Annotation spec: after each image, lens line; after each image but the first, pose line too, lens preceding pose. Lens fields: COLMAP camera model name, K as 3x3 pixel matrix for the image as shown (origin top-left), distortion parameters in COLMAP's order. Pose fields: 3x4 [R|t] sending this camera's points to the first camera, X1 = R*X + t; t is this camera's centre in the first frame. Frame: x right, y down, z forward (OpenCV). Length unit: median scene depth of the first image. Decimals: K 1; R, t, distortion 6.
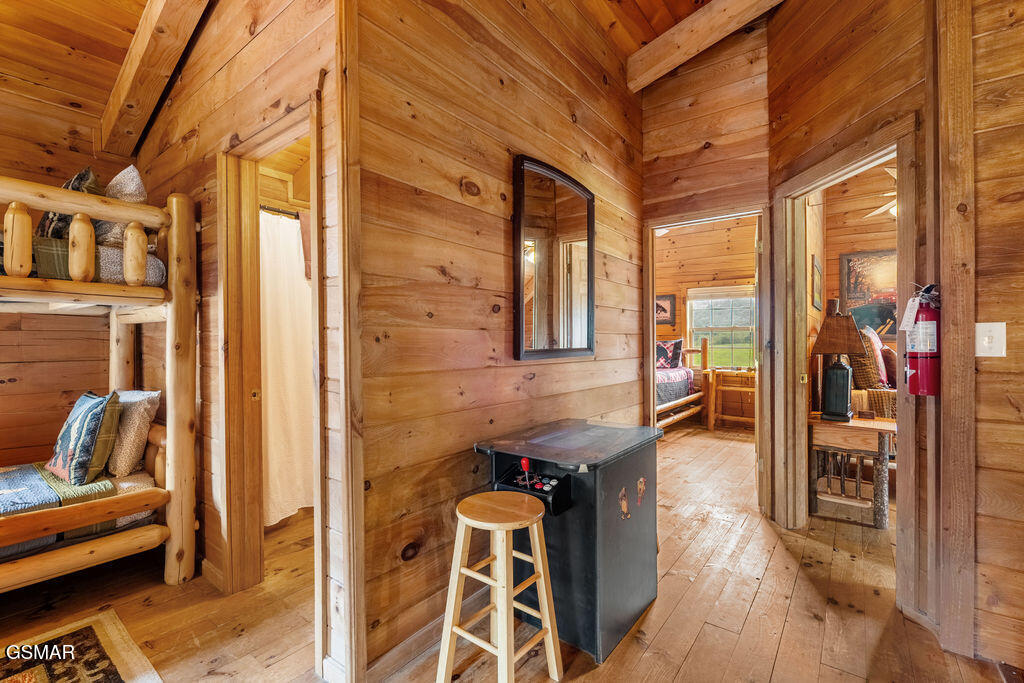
lens RADIAL K [[447.0, 0, 513.0], [0, 447.0, 346.6], [0, 0, 1]] dist [-0.006286, 0.000464]
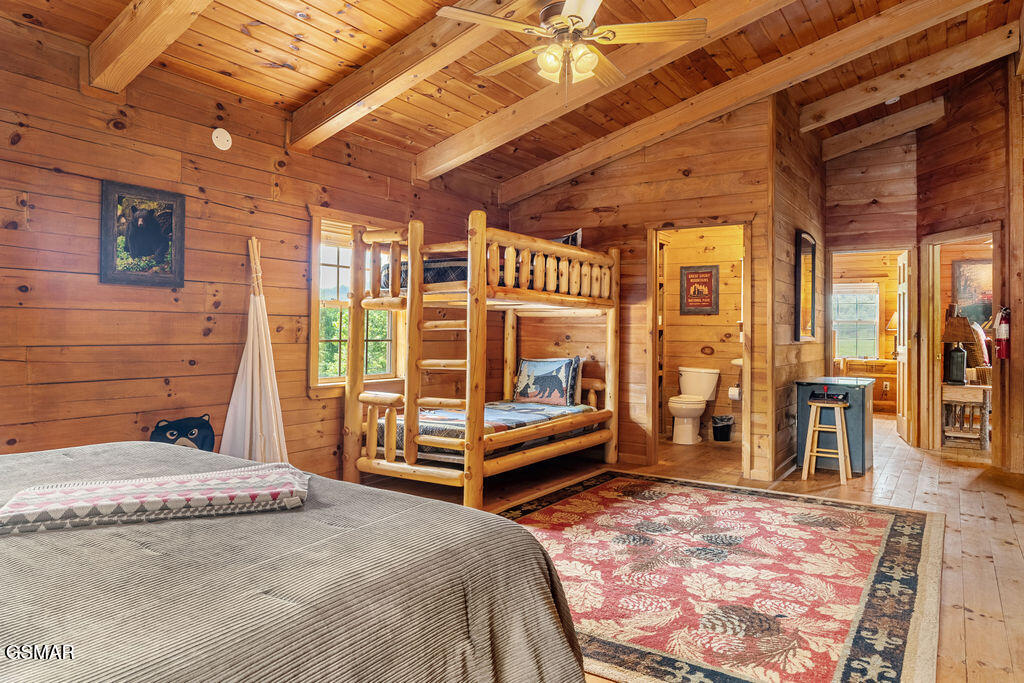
lens RADIAL K [[653.1, 0, 516.7], [0, 653.1, 332.5], [0, 0, 1]] dist [-0.003111, 0.000398]
pose [[0.997739, 0.010792, 0.066335, -0.979808], [-0.010117, 0.999894, -0.010502, 0.024478], [-0.066441, 0.009807, 0.997742, -1.193204]]
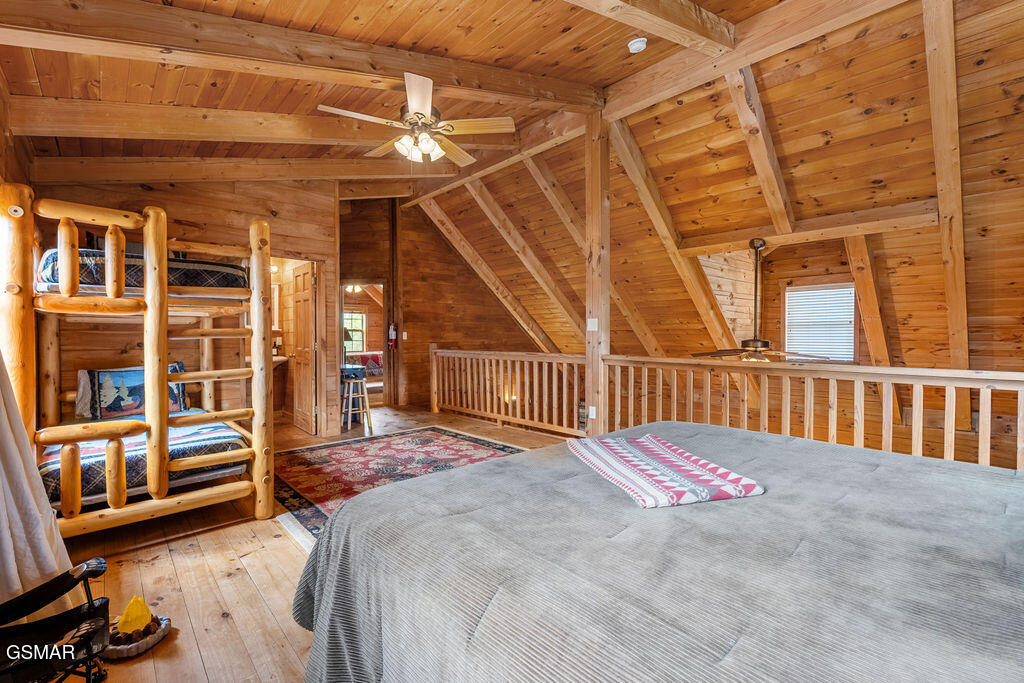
lens RADIAL K [[447.0, 0, 513.5], [0, 447.0, 342.9], [0, 0, 1]] dist [-0.006286, 0.000464]
pose [[0.171696, -0.013321, 0.985060, -1.843638], [0.014624, 0.999833, 0.010972, 0.012739], [-0.985041, 0.012521, 0.171862, -0.509206]]
